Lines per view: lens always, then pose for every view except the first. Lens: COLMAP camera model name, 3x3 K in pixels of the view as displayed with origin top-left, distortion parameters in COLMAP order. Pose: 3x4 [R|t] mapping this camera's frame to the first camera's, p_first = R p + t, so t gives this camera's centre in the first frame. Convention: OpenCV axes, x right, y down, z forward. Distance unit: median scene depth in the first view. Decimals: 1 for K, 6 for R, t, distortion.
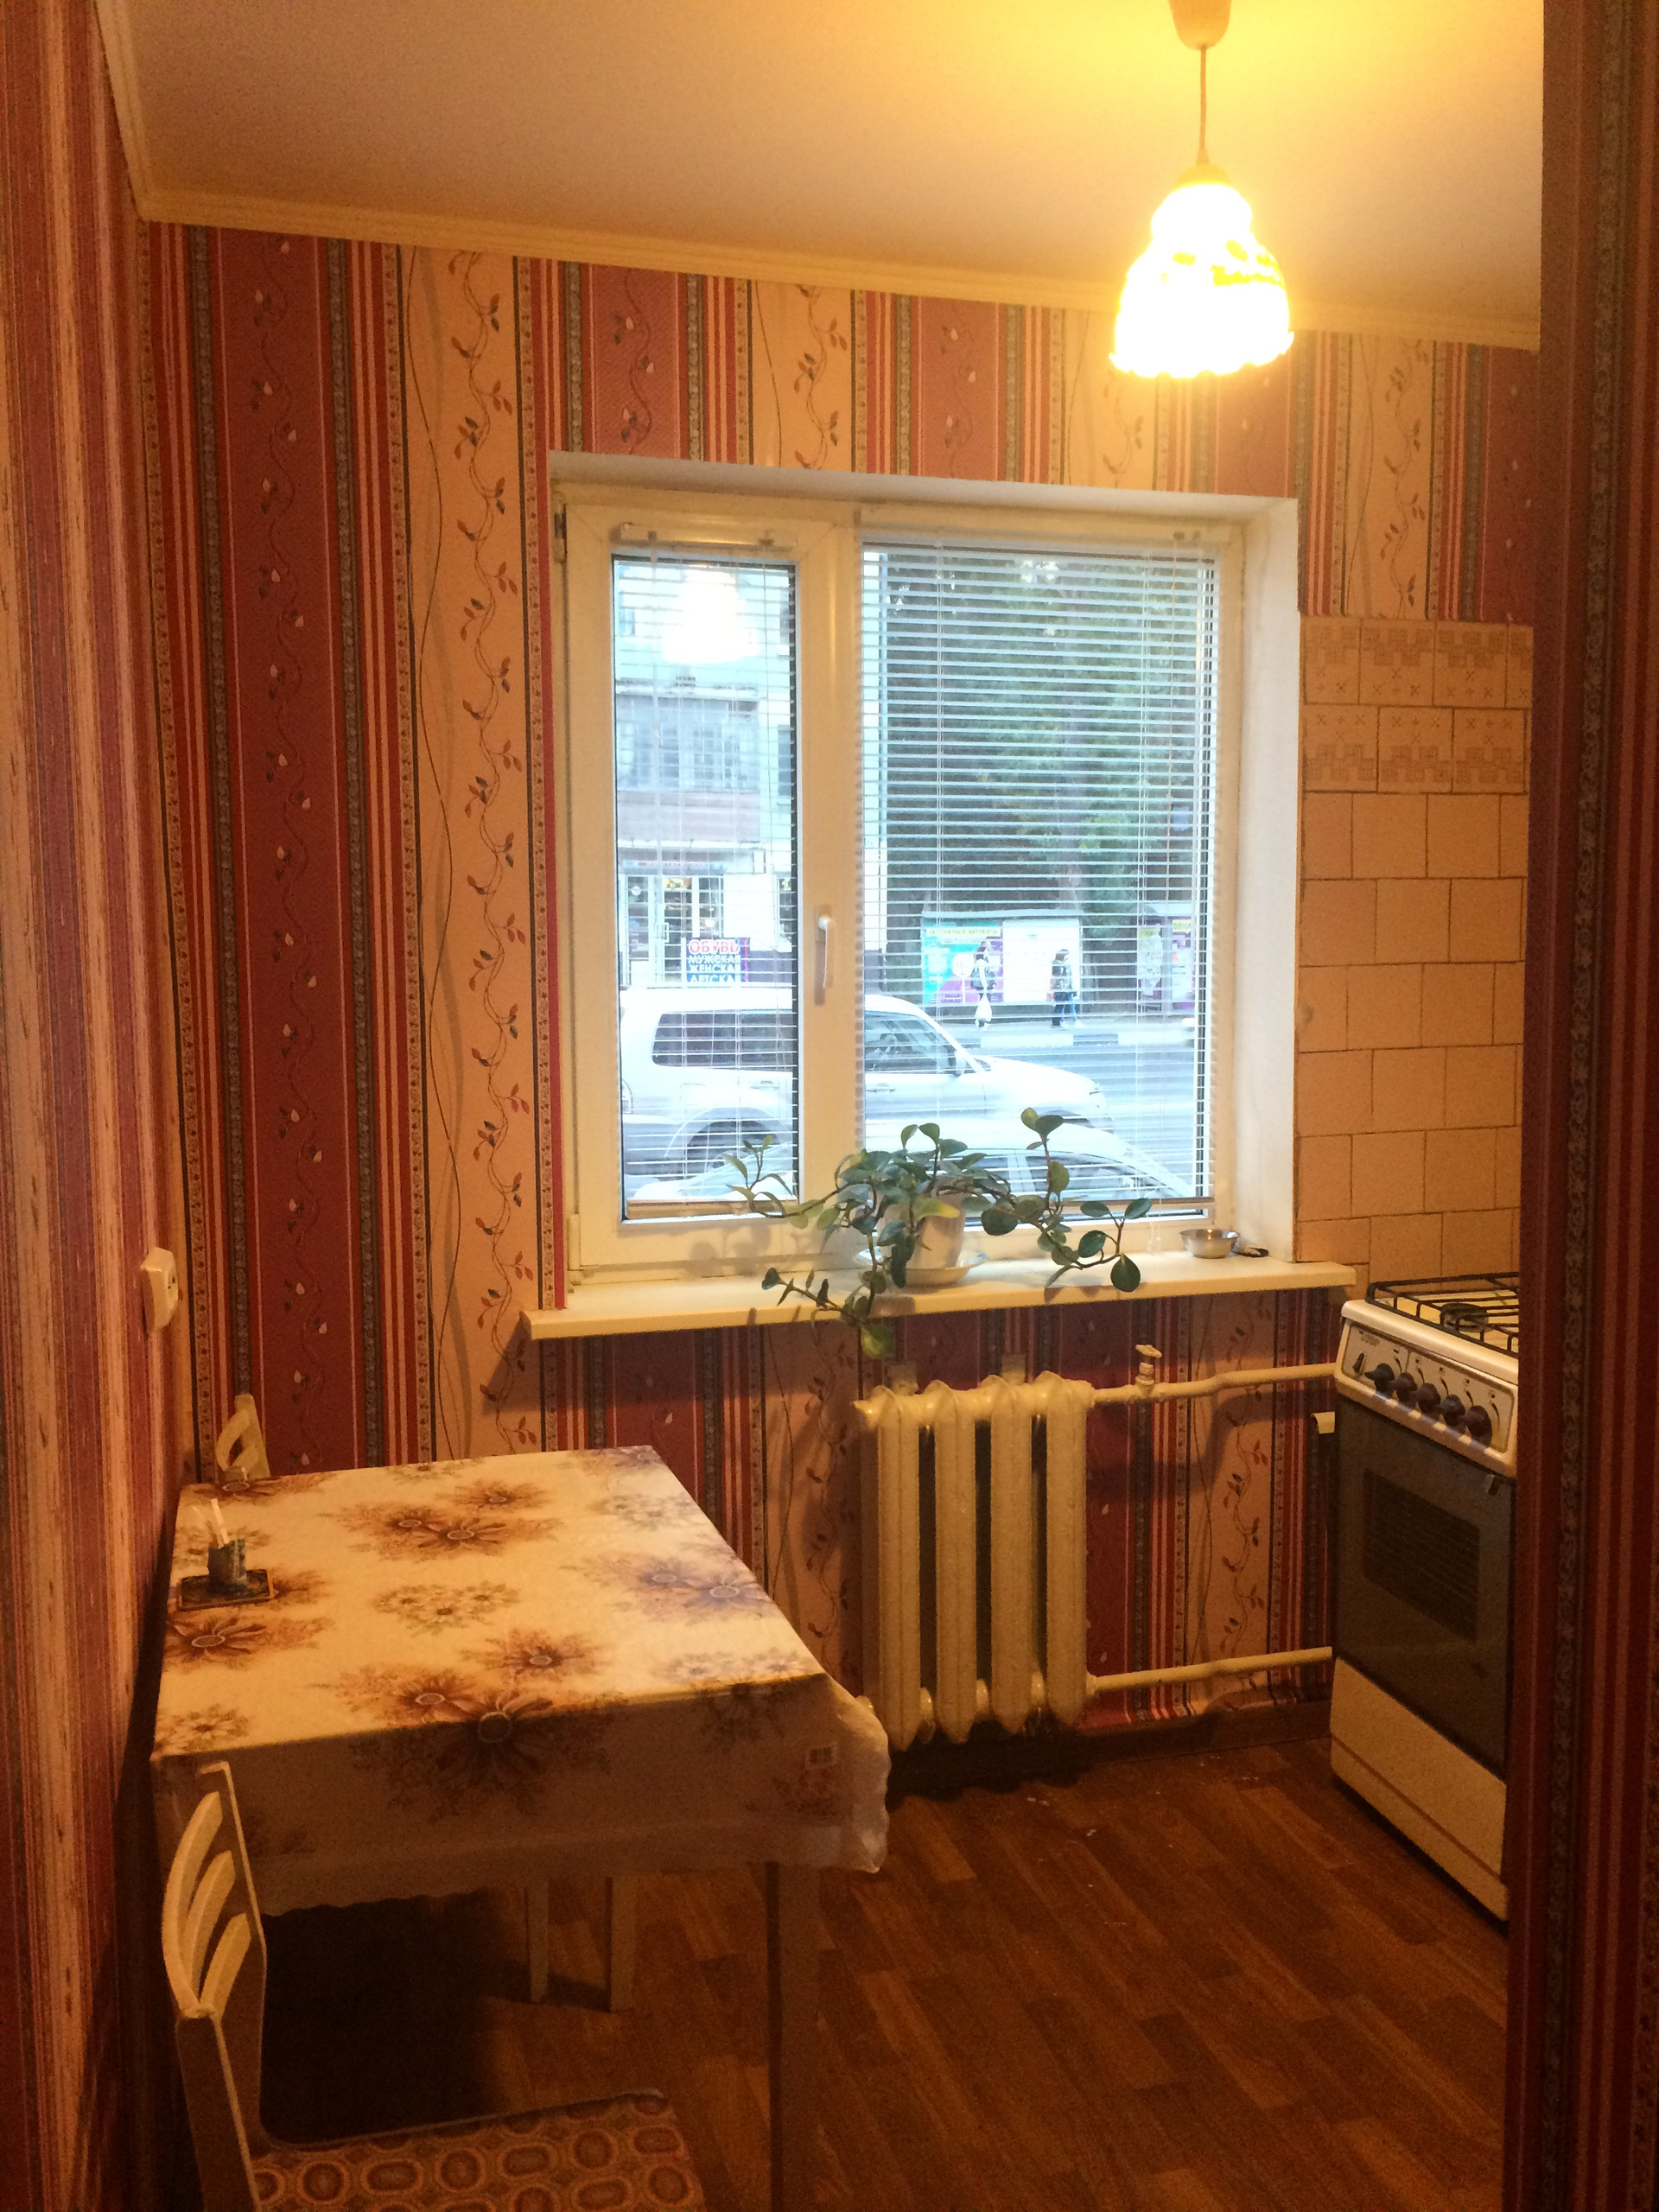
lens RADIAL K [[1883.8, 0, 829.5], [0, 1883.8, 1106.0], [0, 0, 1]] dist [0.095930, -0.151283]
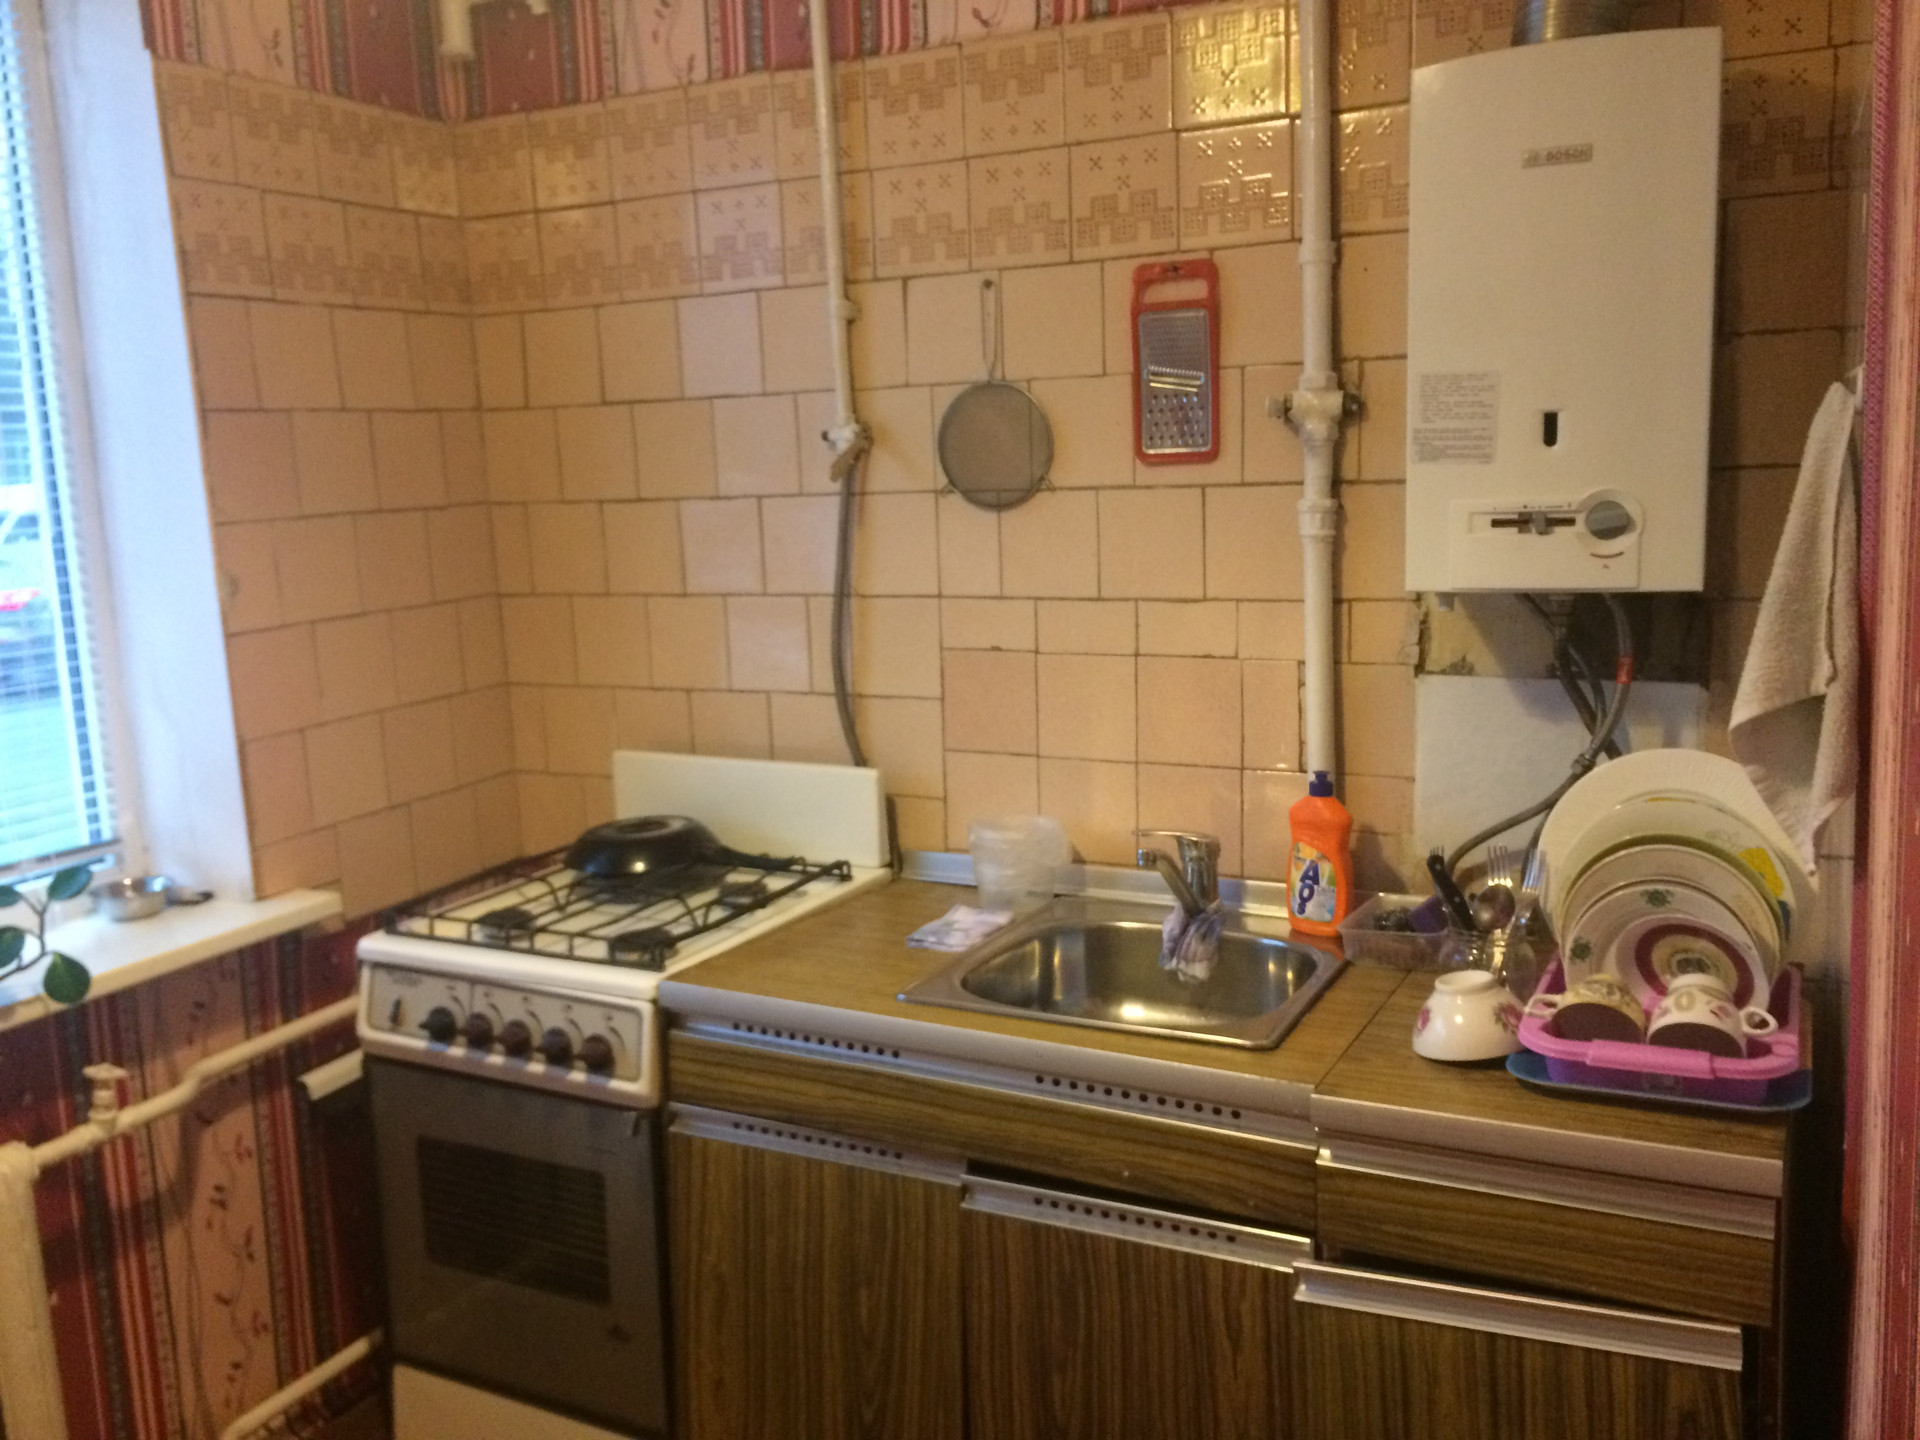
lens RADIAL K [[1688.9, 0, 960.0], [0, 1688.9, 720.0], [0, 0, 1]] dist [0.018590, -0.001699]
pose [[0.689240, -0.143881, 0.710103, -0.044170], [0.118279, 0.989280, 0.085644, -0.018586], [-0.714813, 0.024961, 0.698870, 0.308190]]
